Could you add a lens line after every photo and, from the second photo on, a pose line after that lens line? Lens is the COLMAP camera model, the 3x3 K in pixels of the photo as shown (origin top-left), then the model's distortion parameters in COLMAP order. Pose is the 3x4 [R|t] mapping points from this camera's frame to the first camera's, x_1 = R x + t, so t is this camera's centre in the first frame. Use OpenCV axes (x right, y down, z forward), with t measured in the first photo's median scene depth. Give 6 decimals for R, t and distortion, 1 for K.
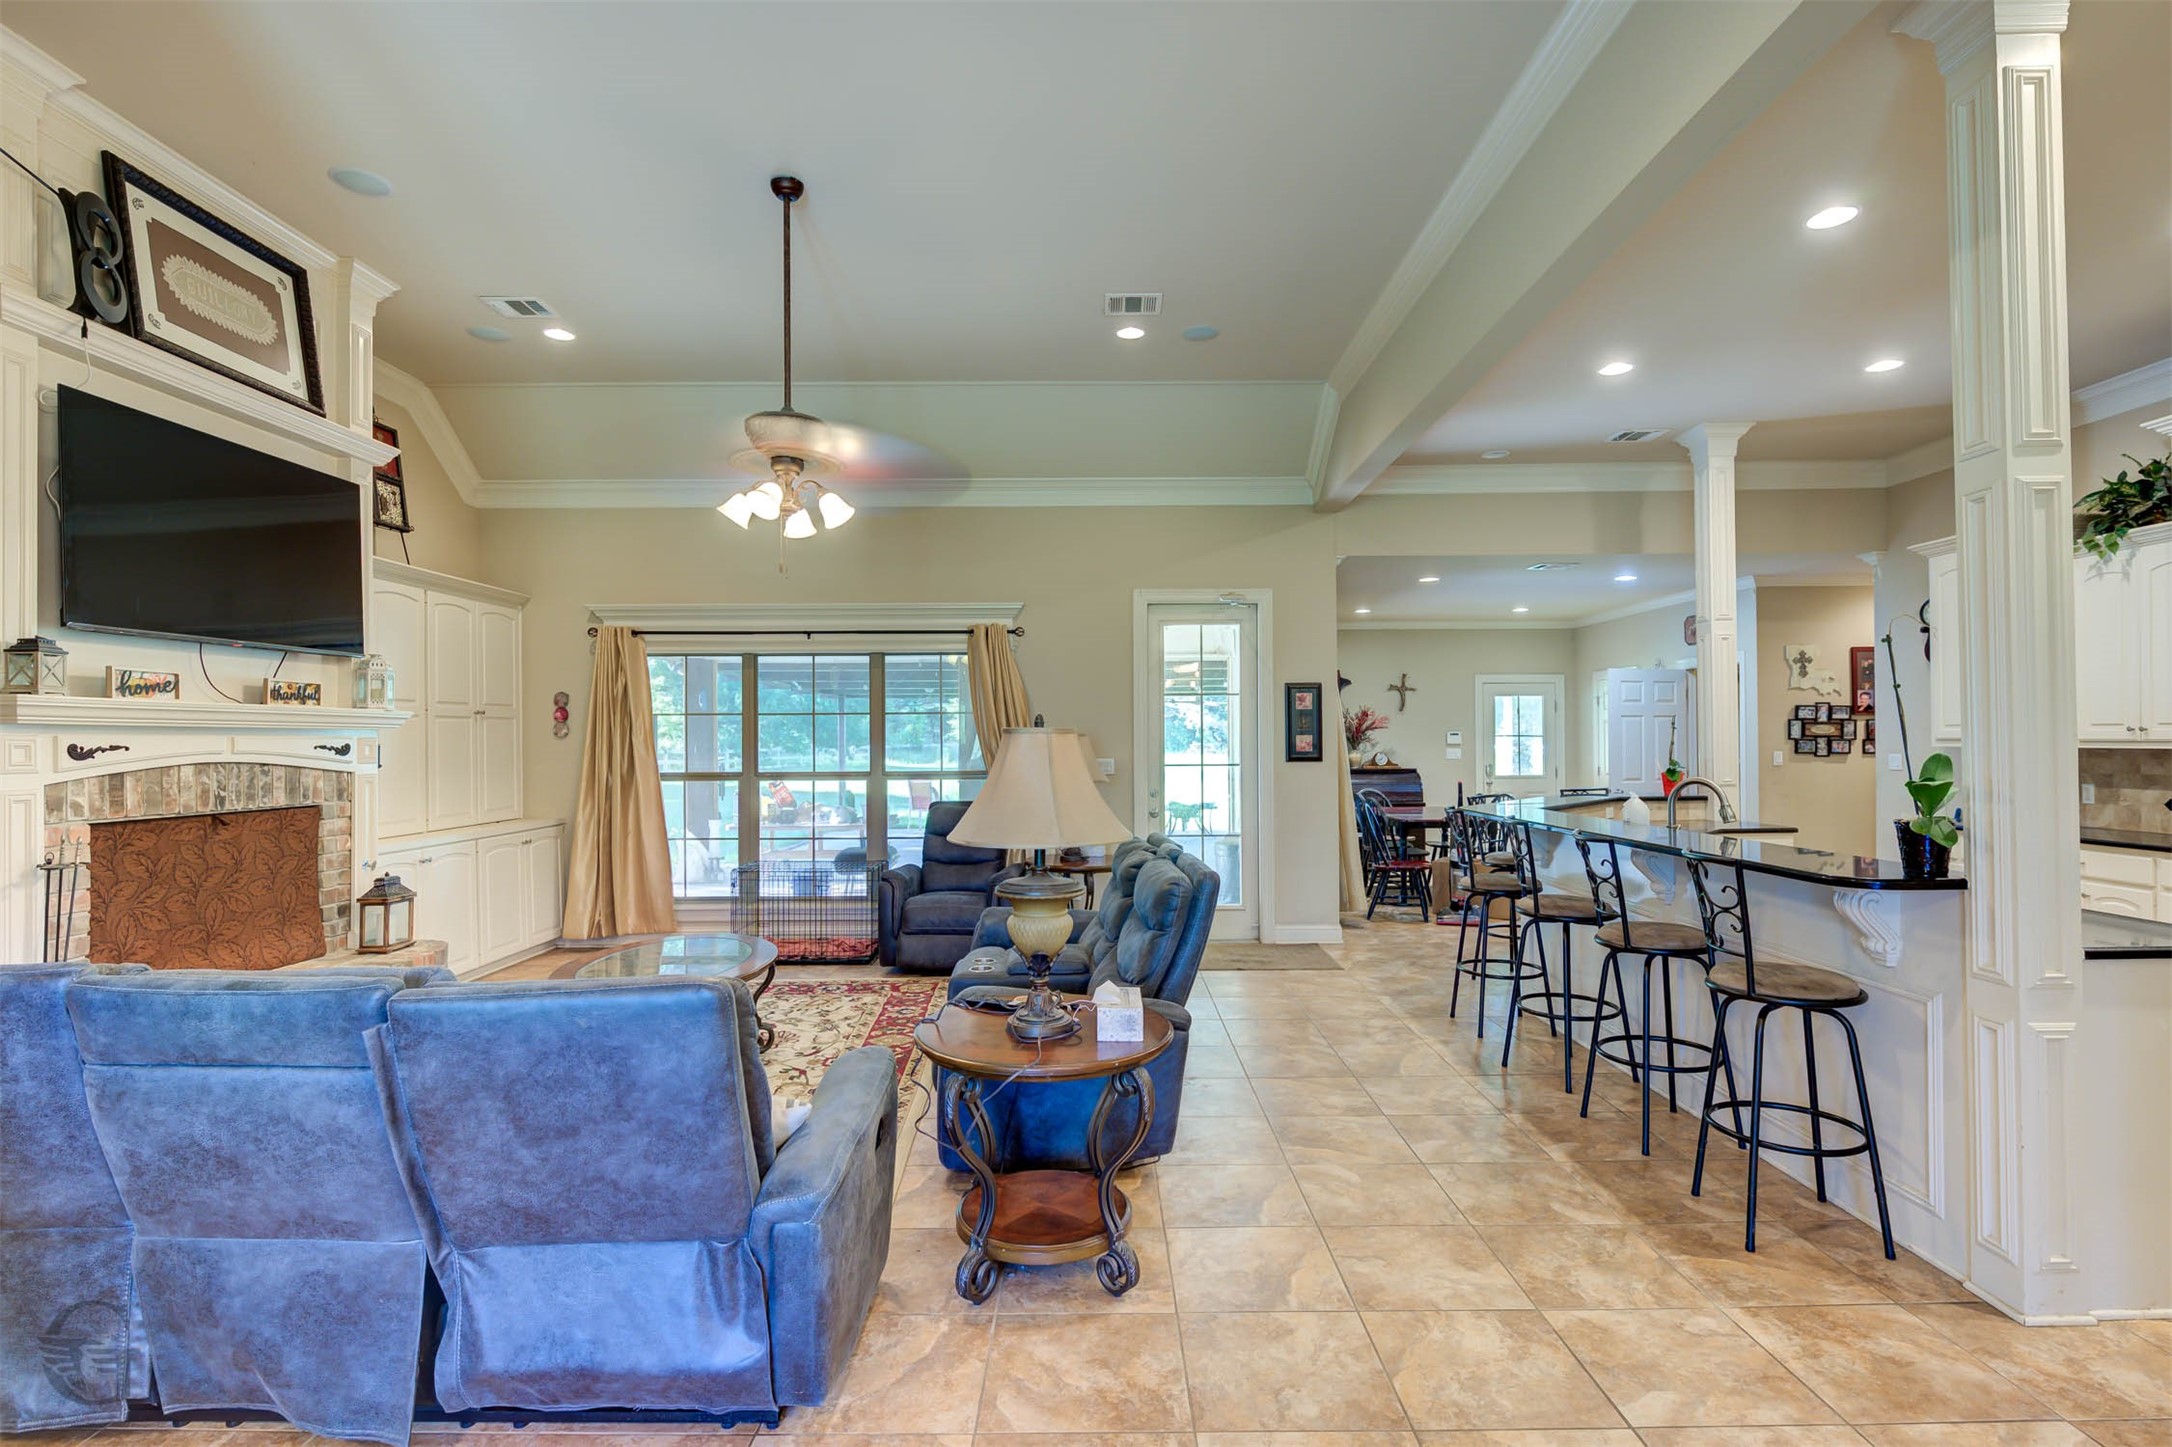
lens RADIAL K [[1032.1, 0, 1099.3], [0, 1032.1, 734.8], [0, 0, 1]] dist [0.000966, -0.003249]
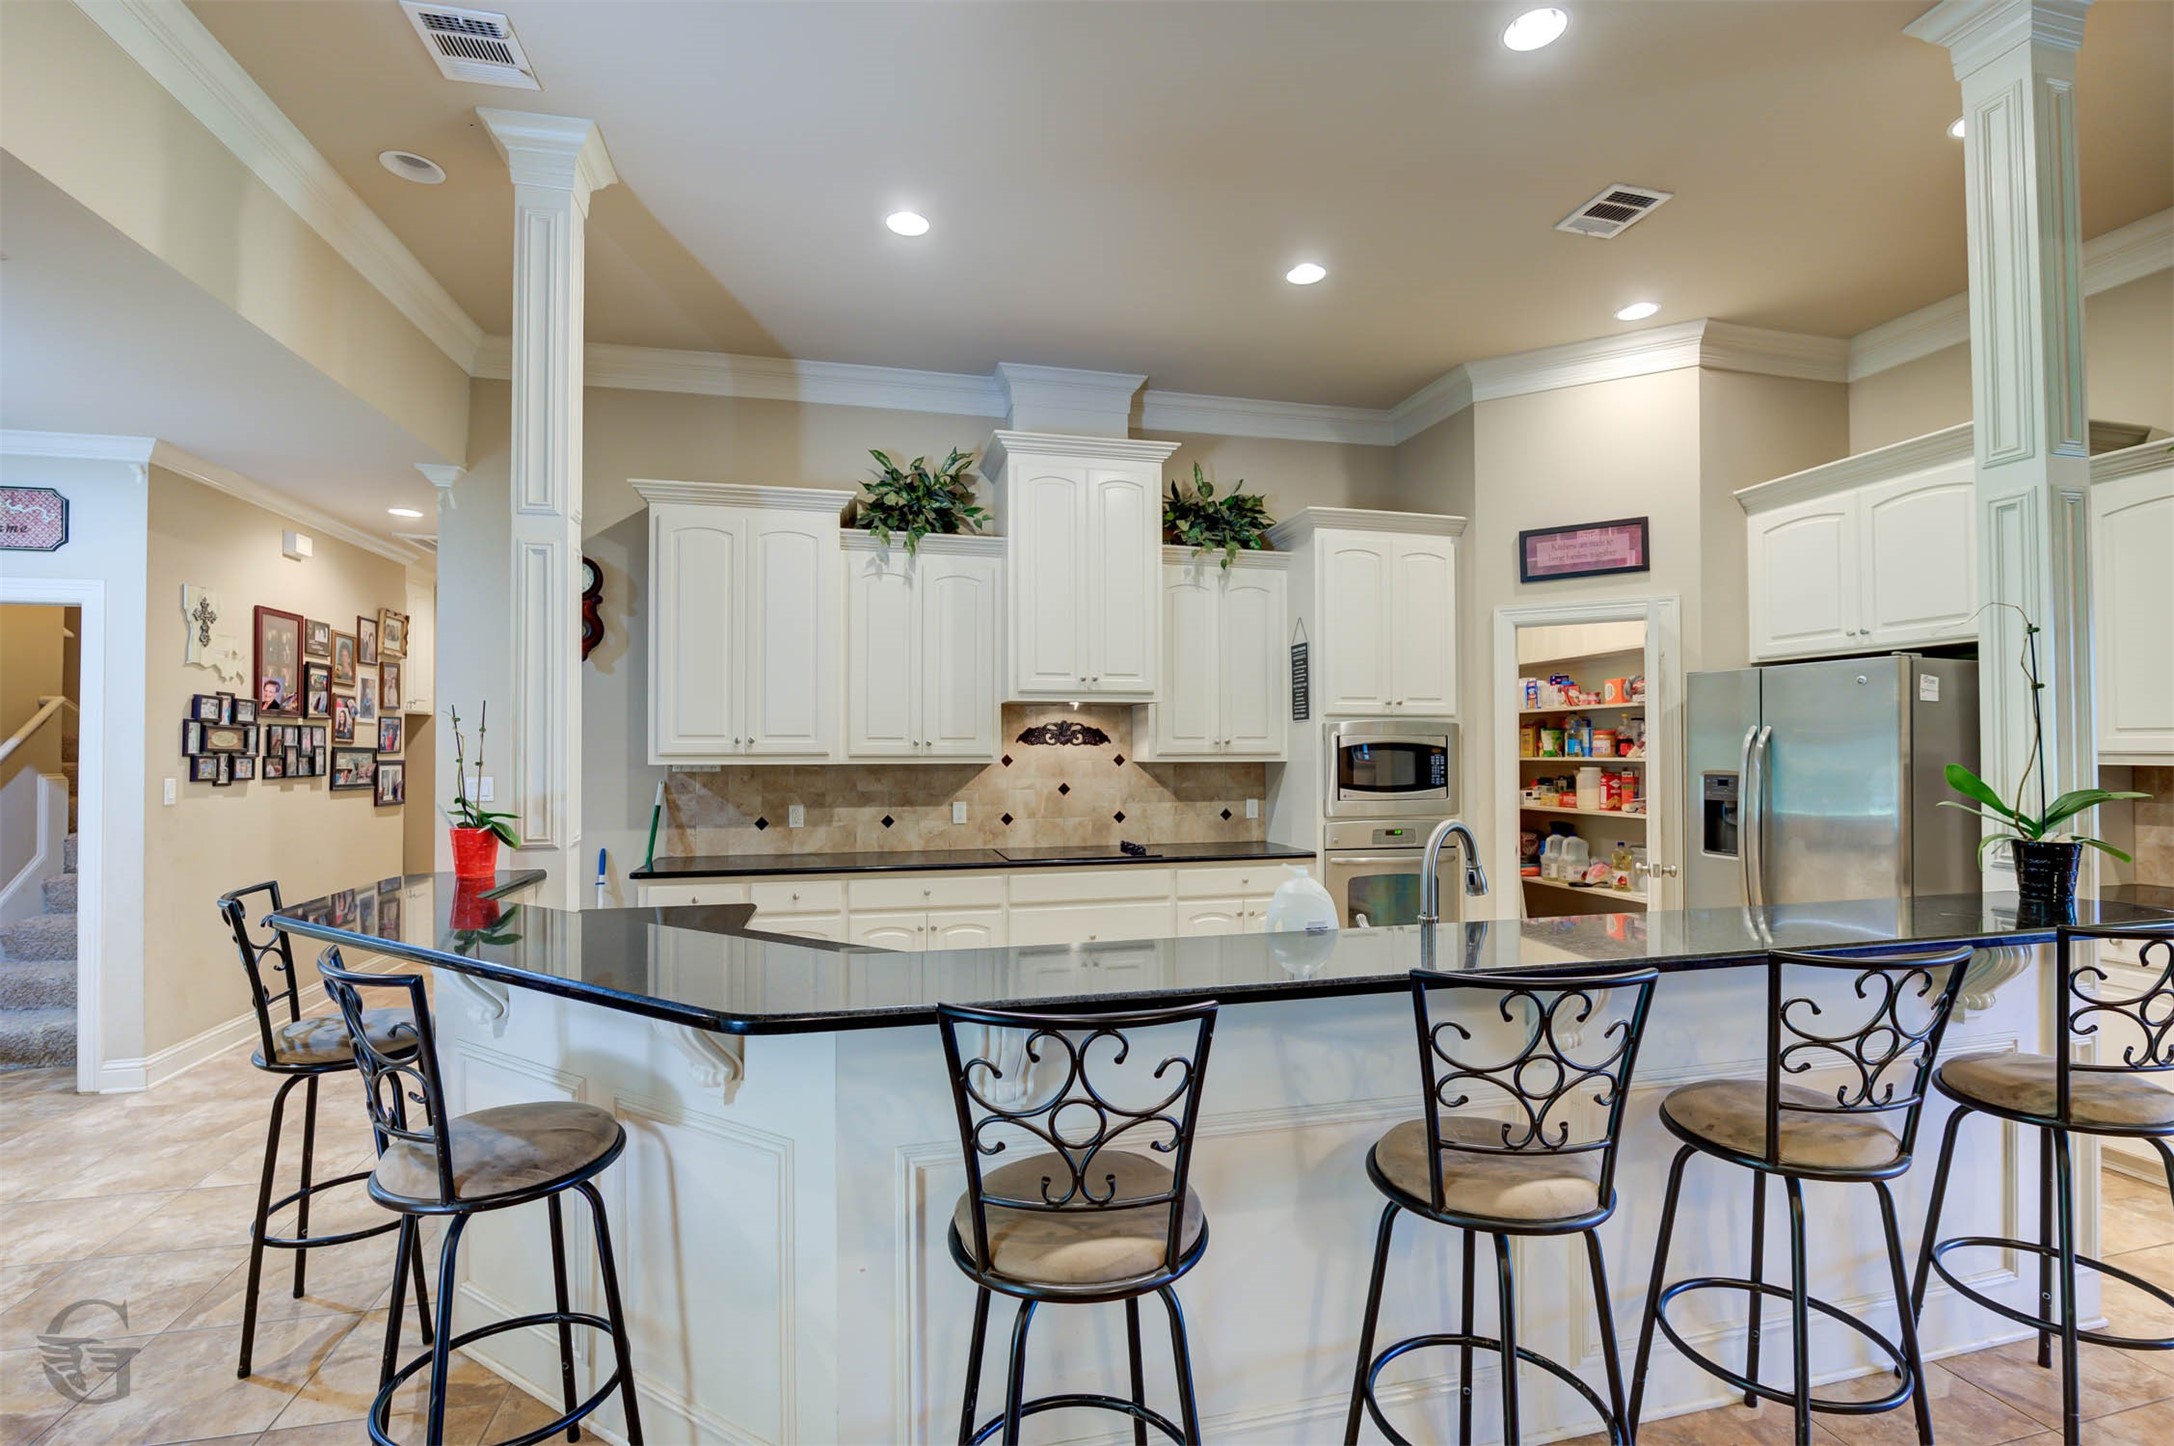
lens RADIAL K [[952.6, 0, 1087.9], [0, 952.6, 727.8], [0, 0, 1]] dist [-0.016453, -0.001232]
pose [[-0.228321, 0.027289, 0.973203, 0.102389], [-0.001029, 0.999600, -0.028270, 0.003985], [-0.973585, -0.007456, -0.228201, 0.904210]]
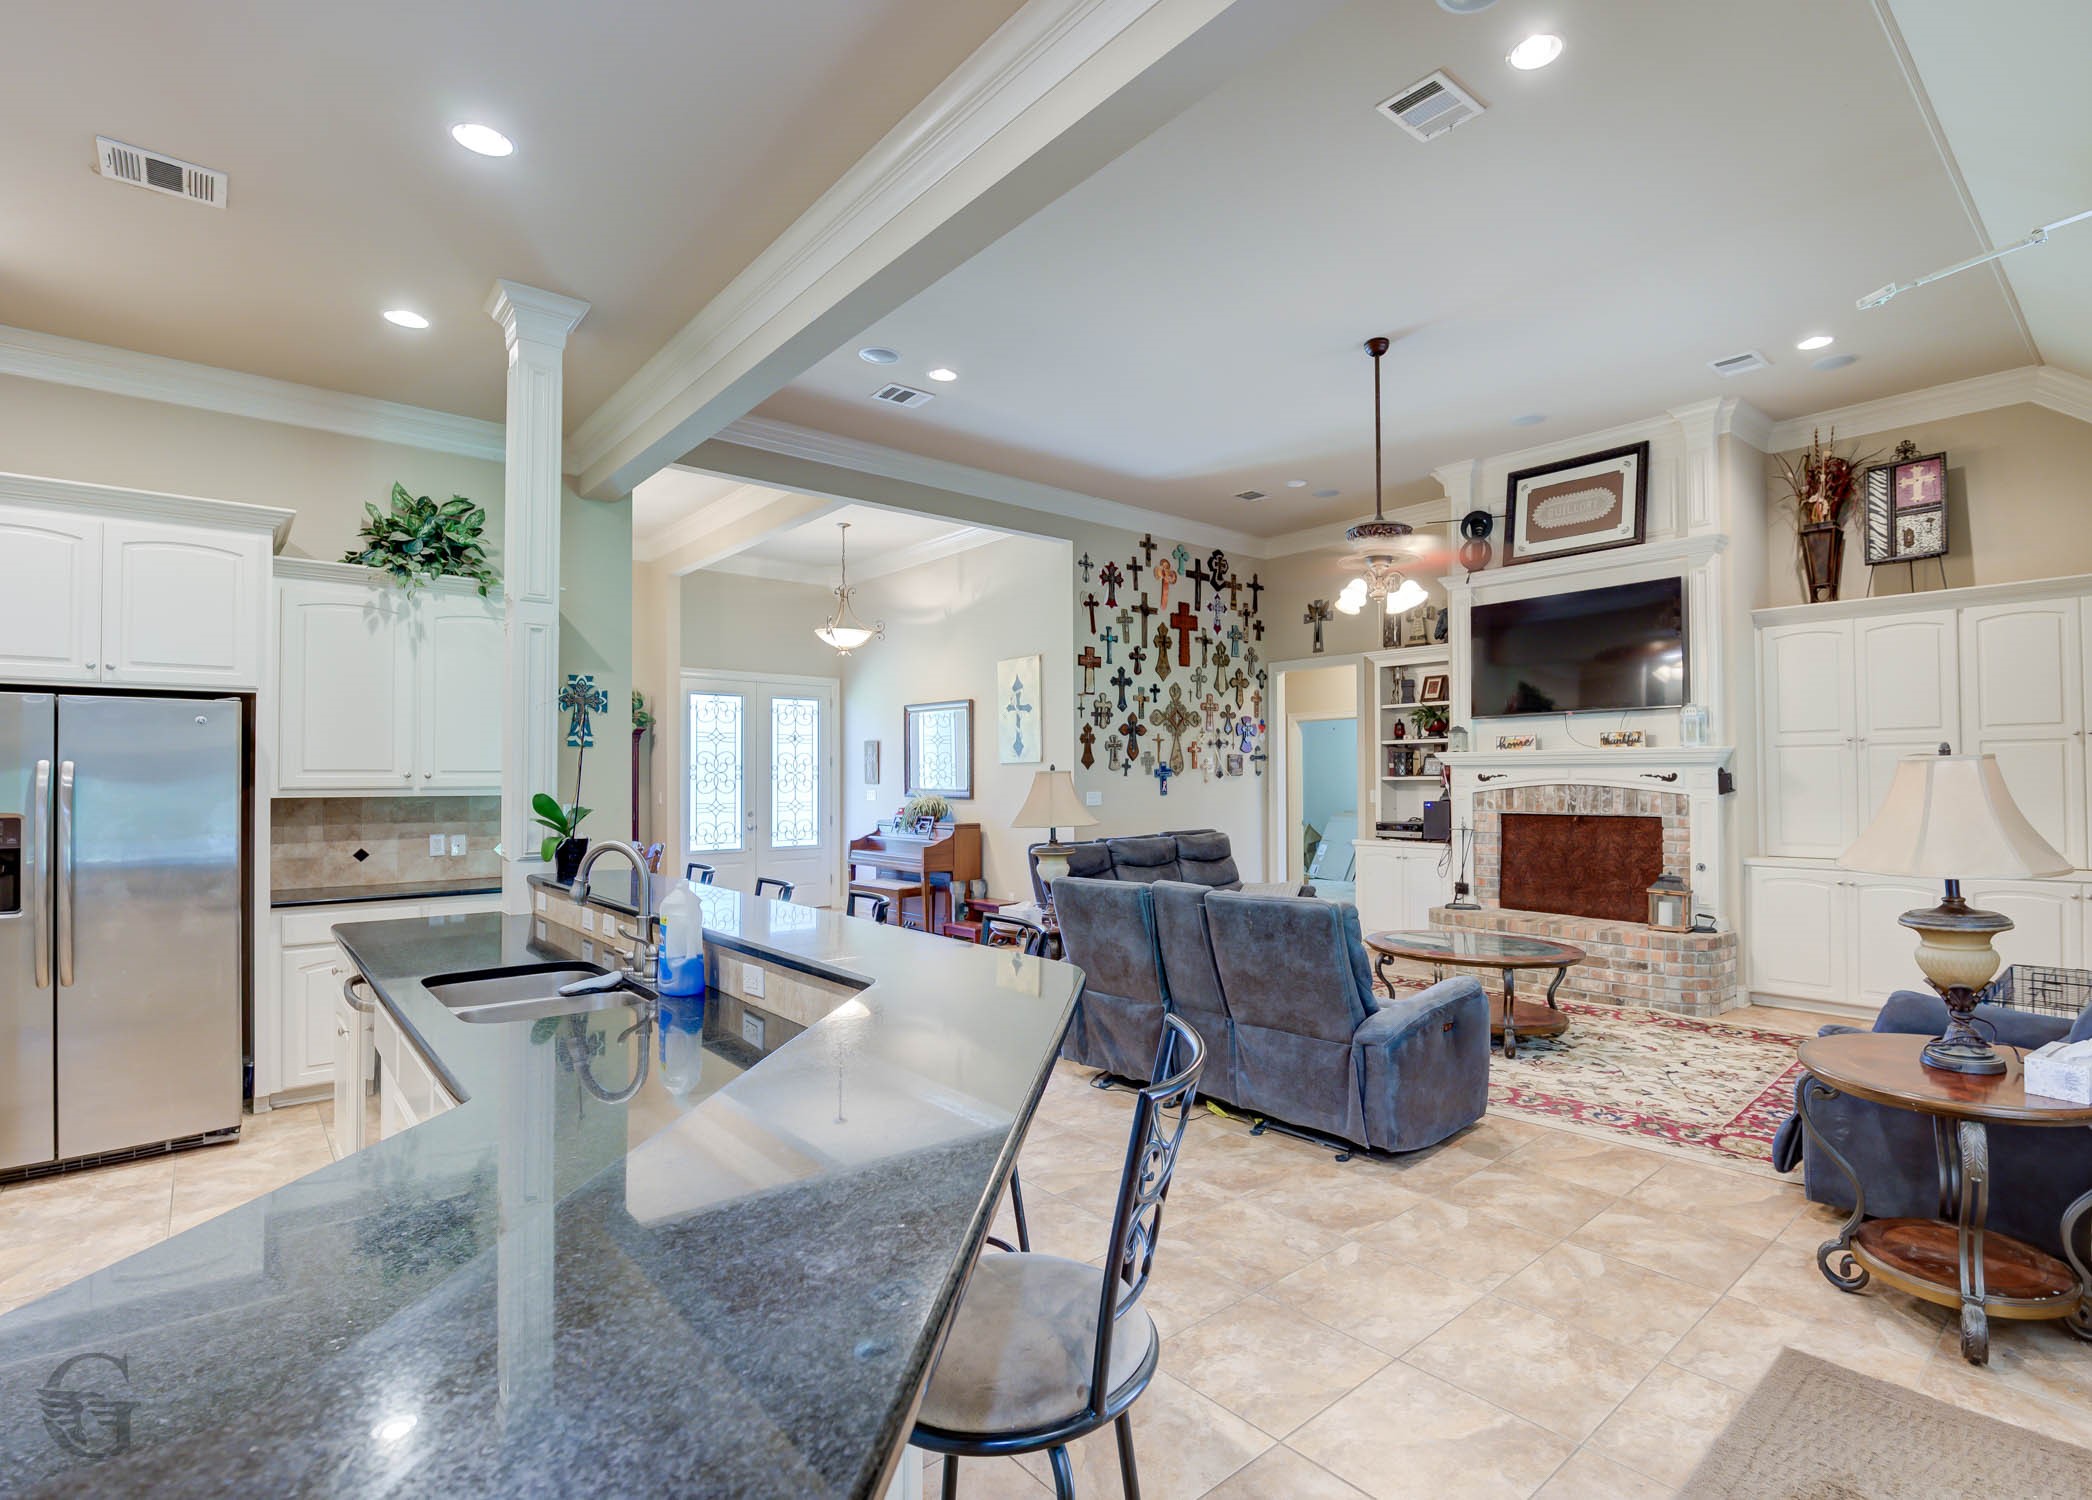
lens RADIAL K [[1010.0, 0, 1136.0], [0, 1010.0, 763.5], [0, 0, 1]] dist [-0.005474, -0.003983]
pose [[-0.739985, 0.001270, -0.672622, 0.534266], [0.013332, 0.999829, -0.012780, 0.002816], [0.672491, -0.018425, -0.739876, 1.193632]]
